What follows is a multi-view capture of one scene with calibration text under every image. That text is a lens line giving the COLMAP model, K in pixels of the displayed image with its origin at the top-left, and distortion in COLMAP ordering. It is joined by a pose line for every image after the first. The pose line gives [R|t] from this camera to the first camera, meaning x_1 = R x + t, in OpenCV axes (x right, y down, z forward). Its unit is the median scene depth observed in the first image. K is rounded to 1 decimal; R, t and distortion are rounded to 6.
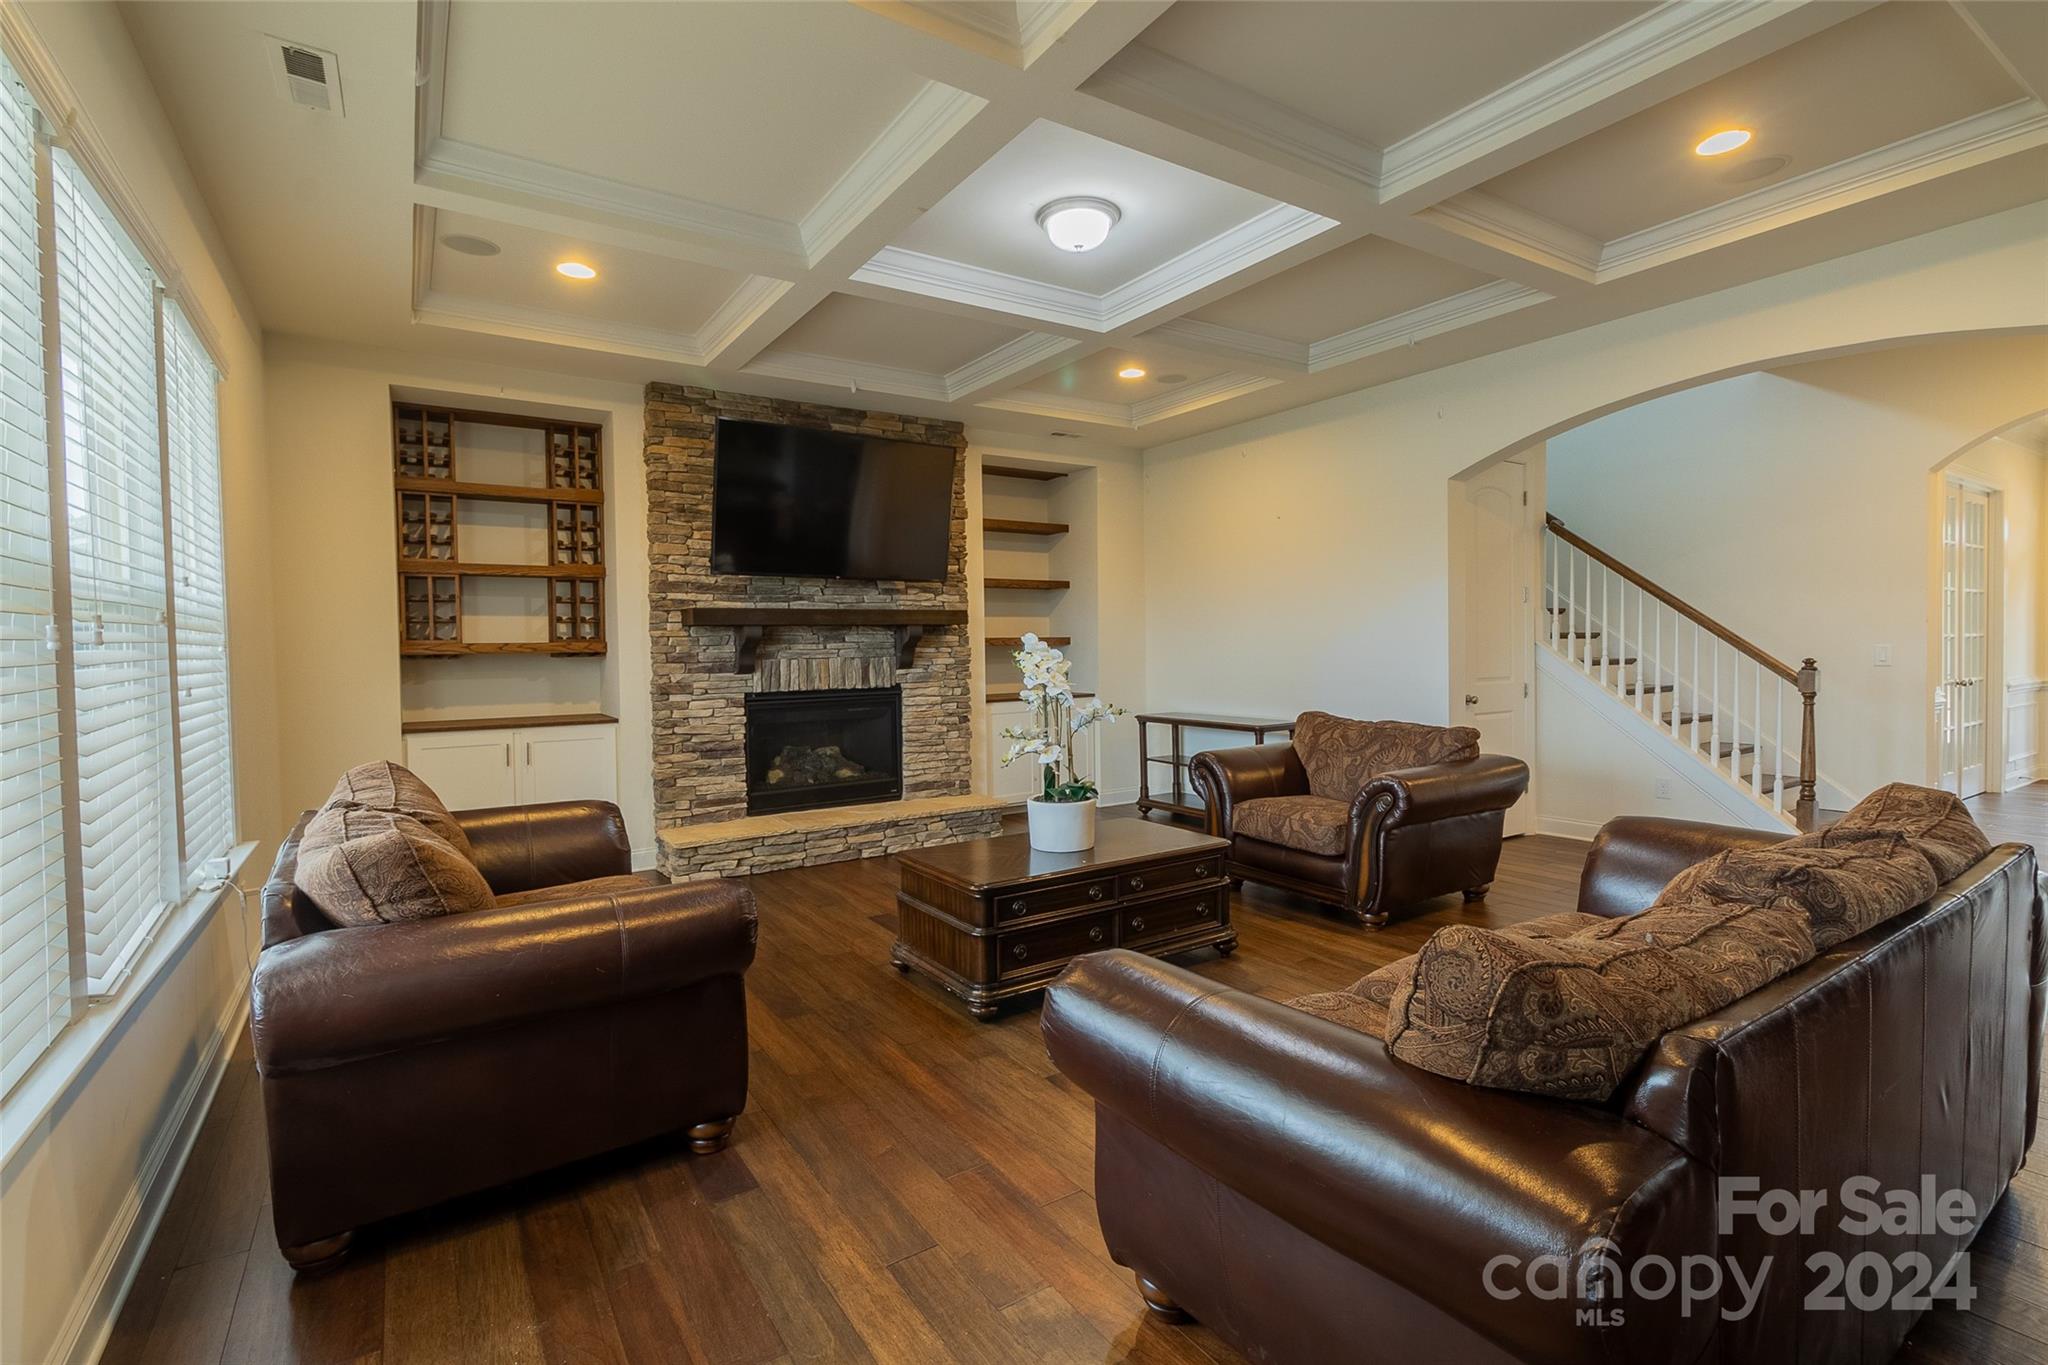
lens RADIAL K [[951.8, 0, 1016.6], [0, 951.8, 668.8], [0, 0, 1]] dist [-0.002888, -0.000650]
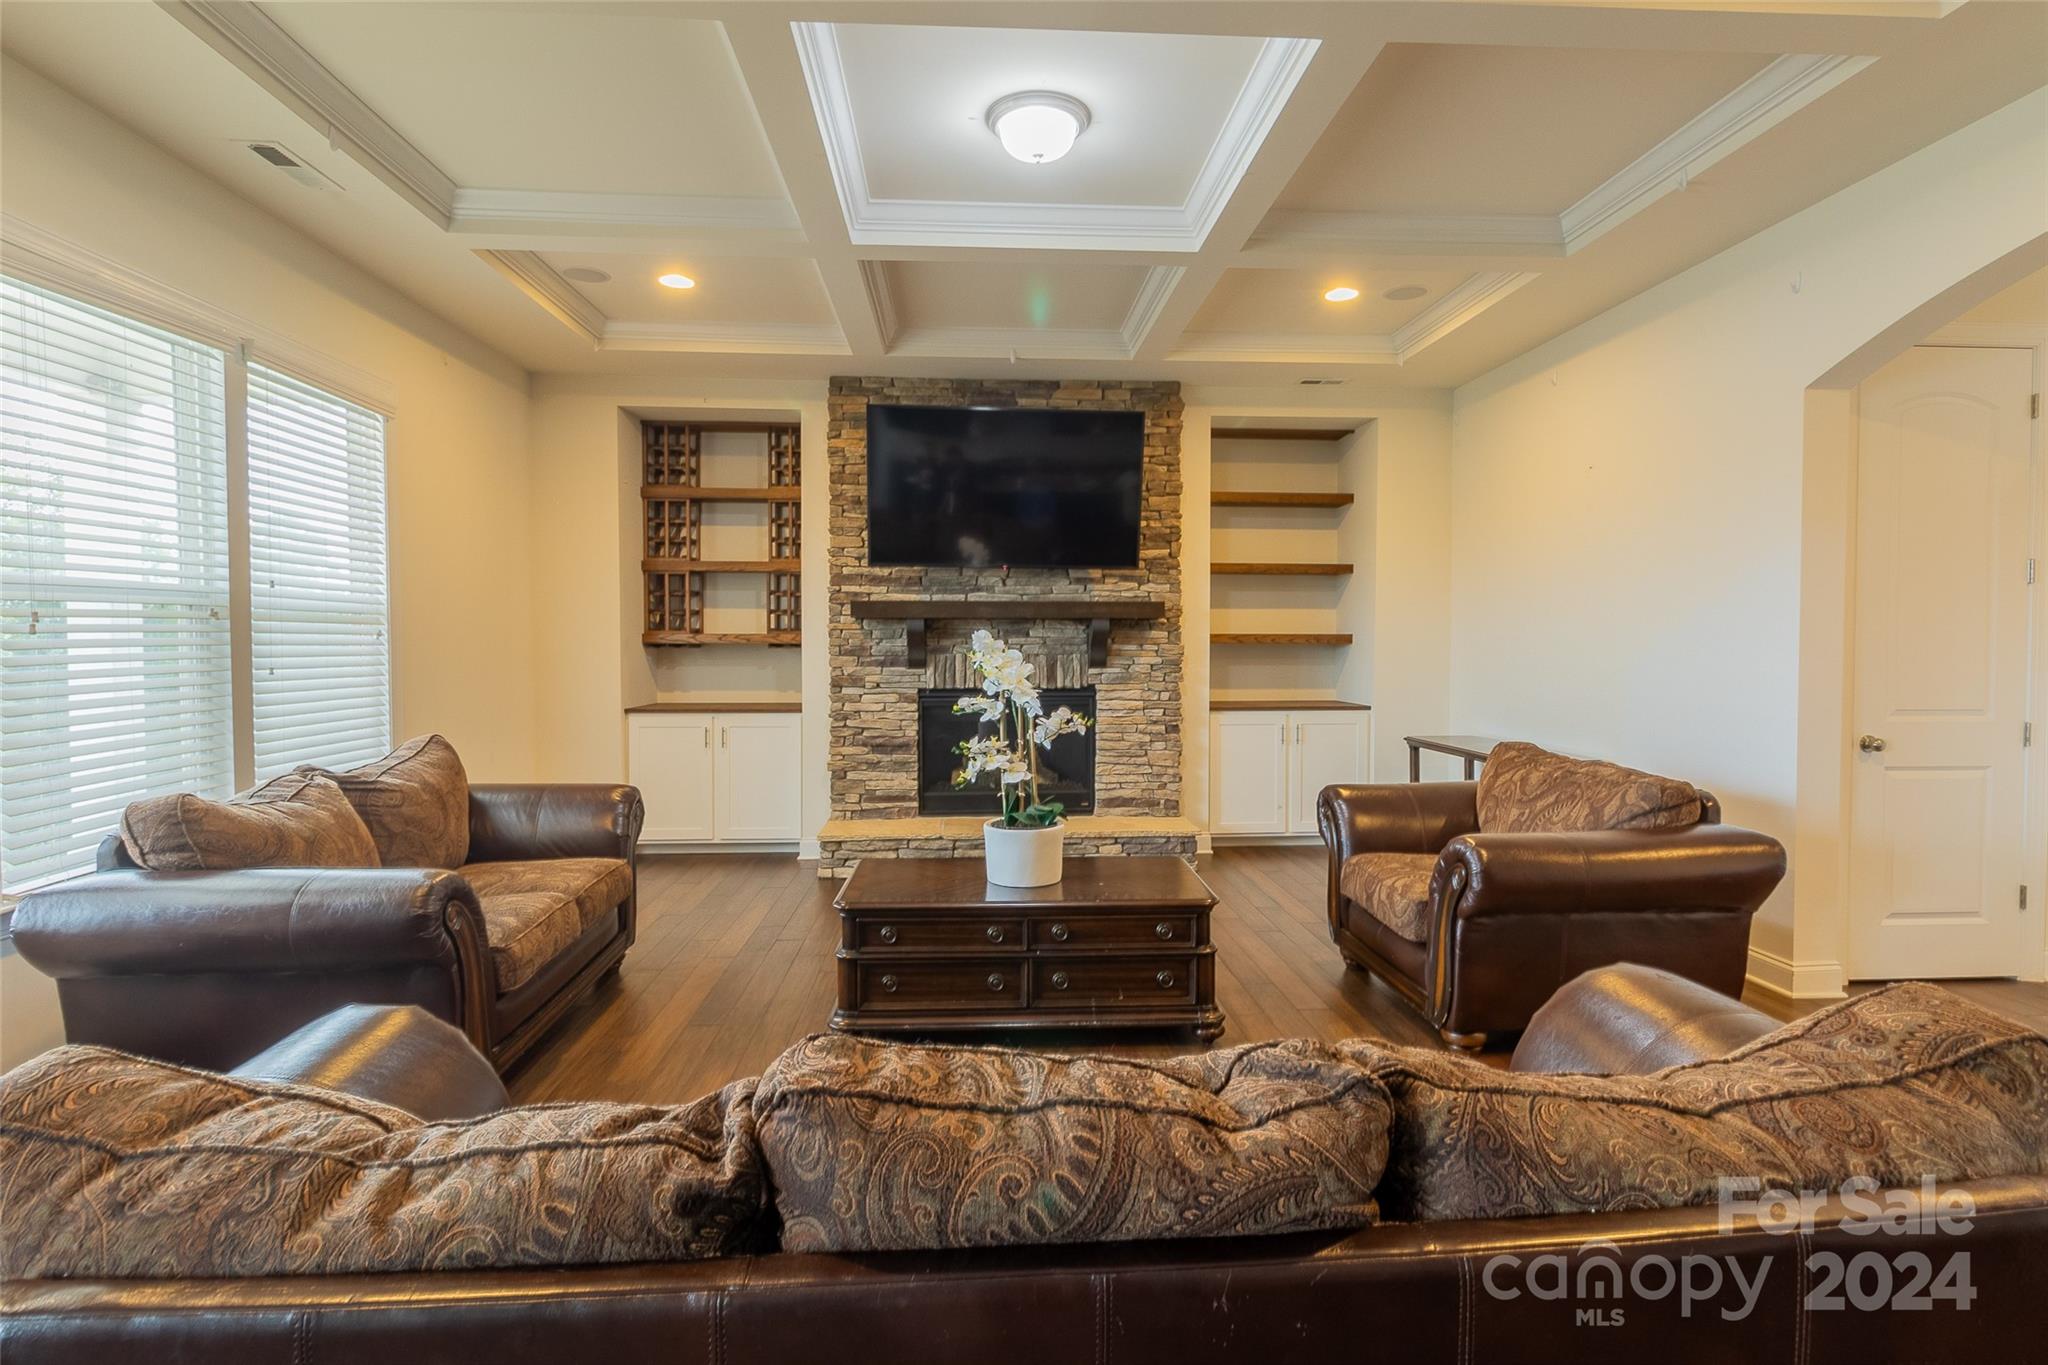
lens RADIAL K [[1050.7, 0, 1020.9], [0, 1050.7, 672.8], [0, 0, 1]] dist [0.002188, -0.000216]
pose [[0.867072, 0.027425, -0.497428, 0.335629], [-0.025526, 0.999618, 0.010617, -0.004312], [0.497529, 0.003492, 0.867440, 0.127703]]
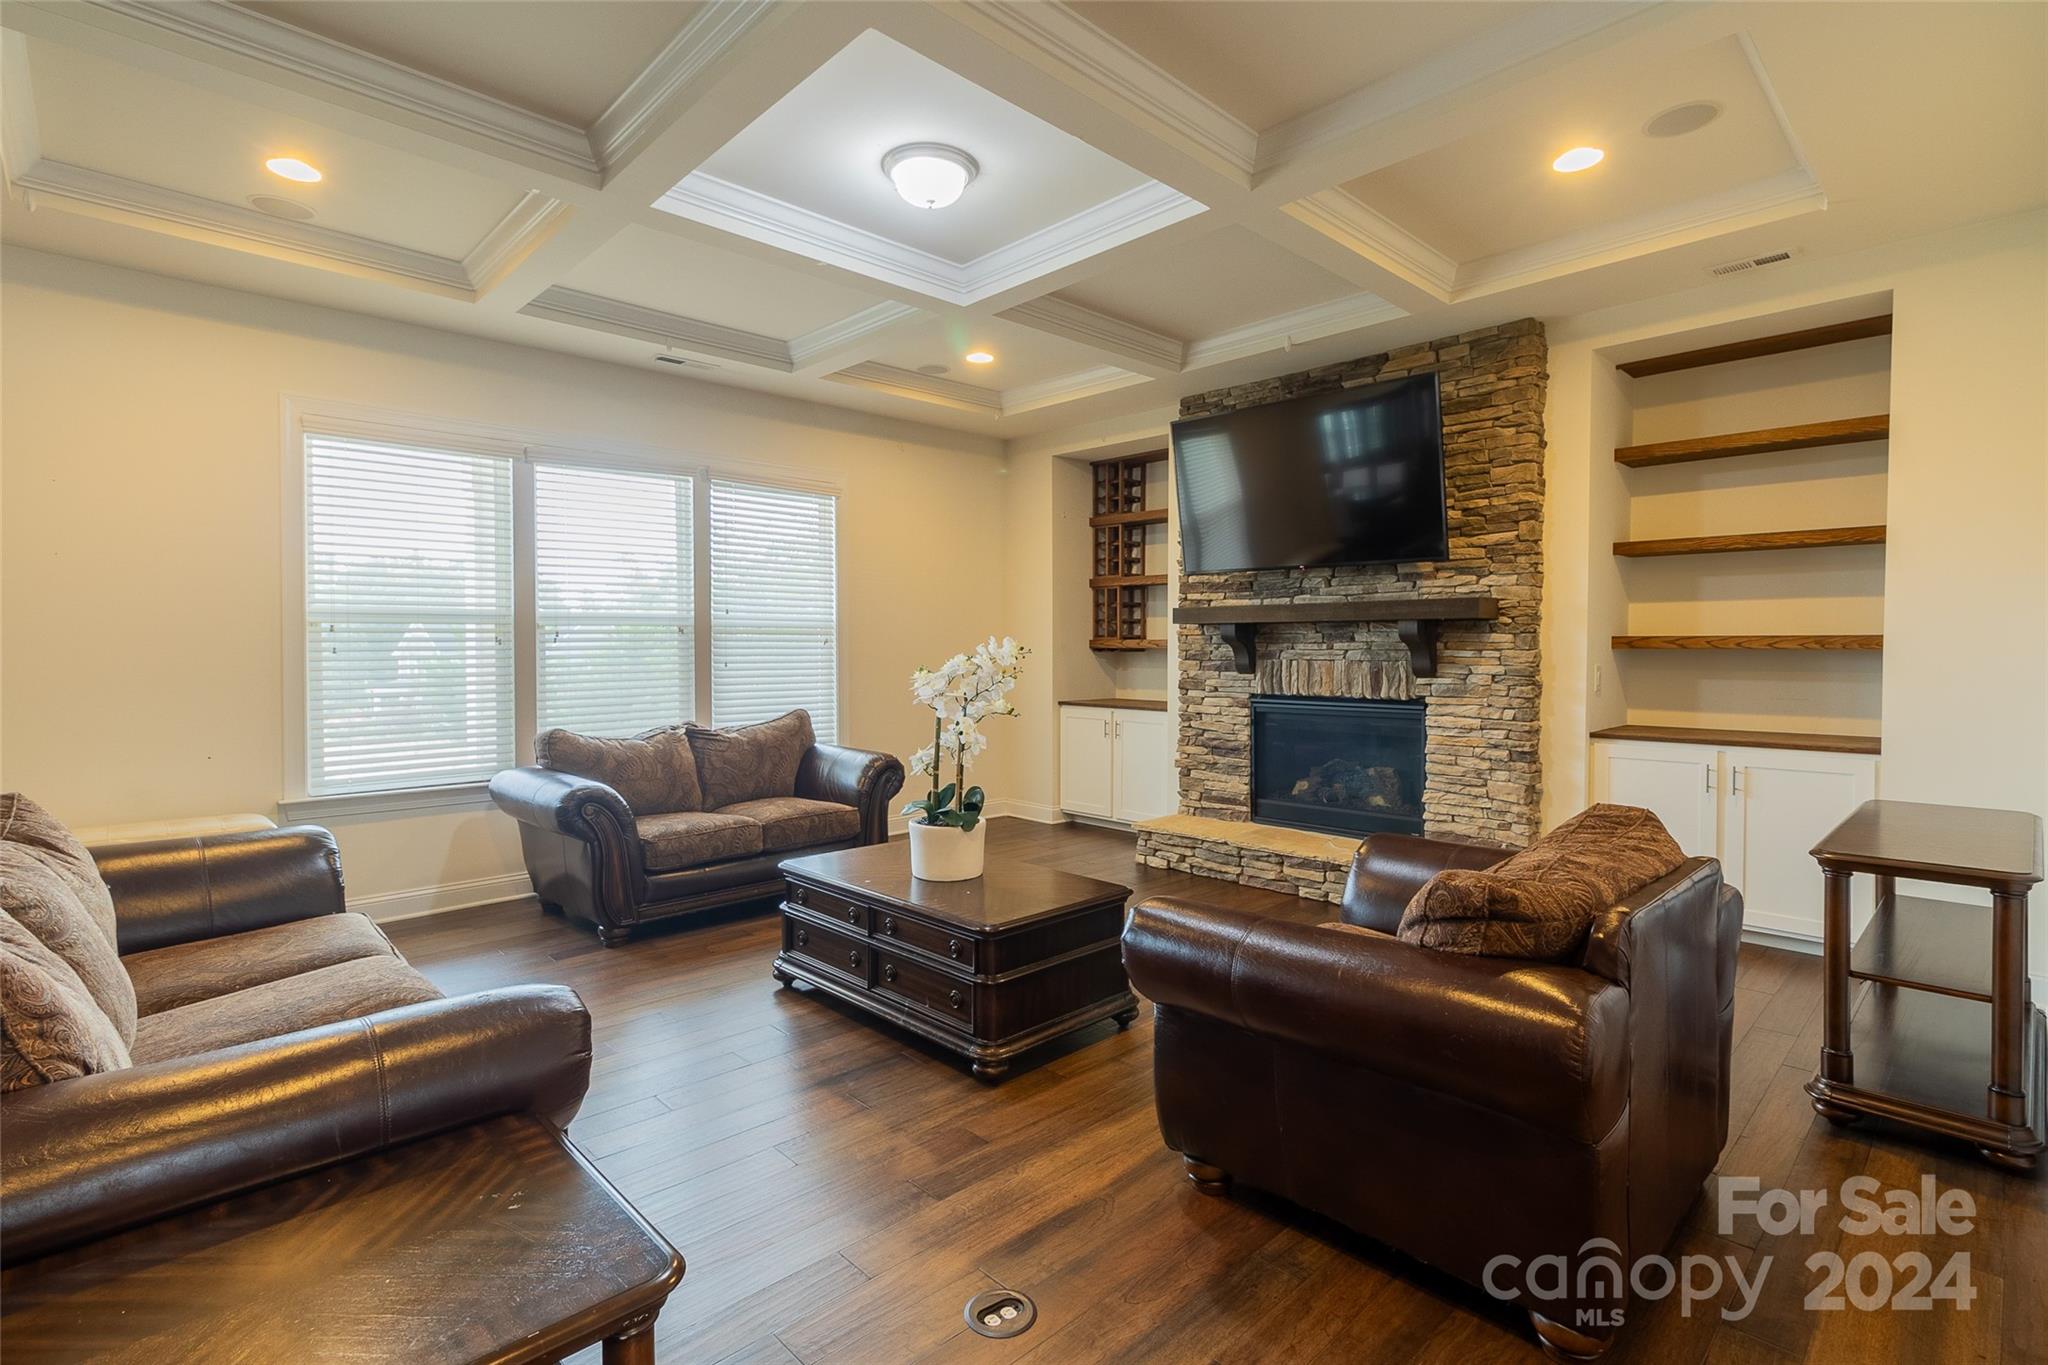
lens RADIAL K [[951.8, 0, 1016.6], [0, 951.8, 668.8], [0, 0, 1]] dist [-0.002888, -0.000650]
pose [[0.181683, 0.037560, -0.982640, 0.620930], [-0.028066, 0.999061, 0.032998, -0.024889], [0.982957, 0.021584, 0.182567, 0.592780]]
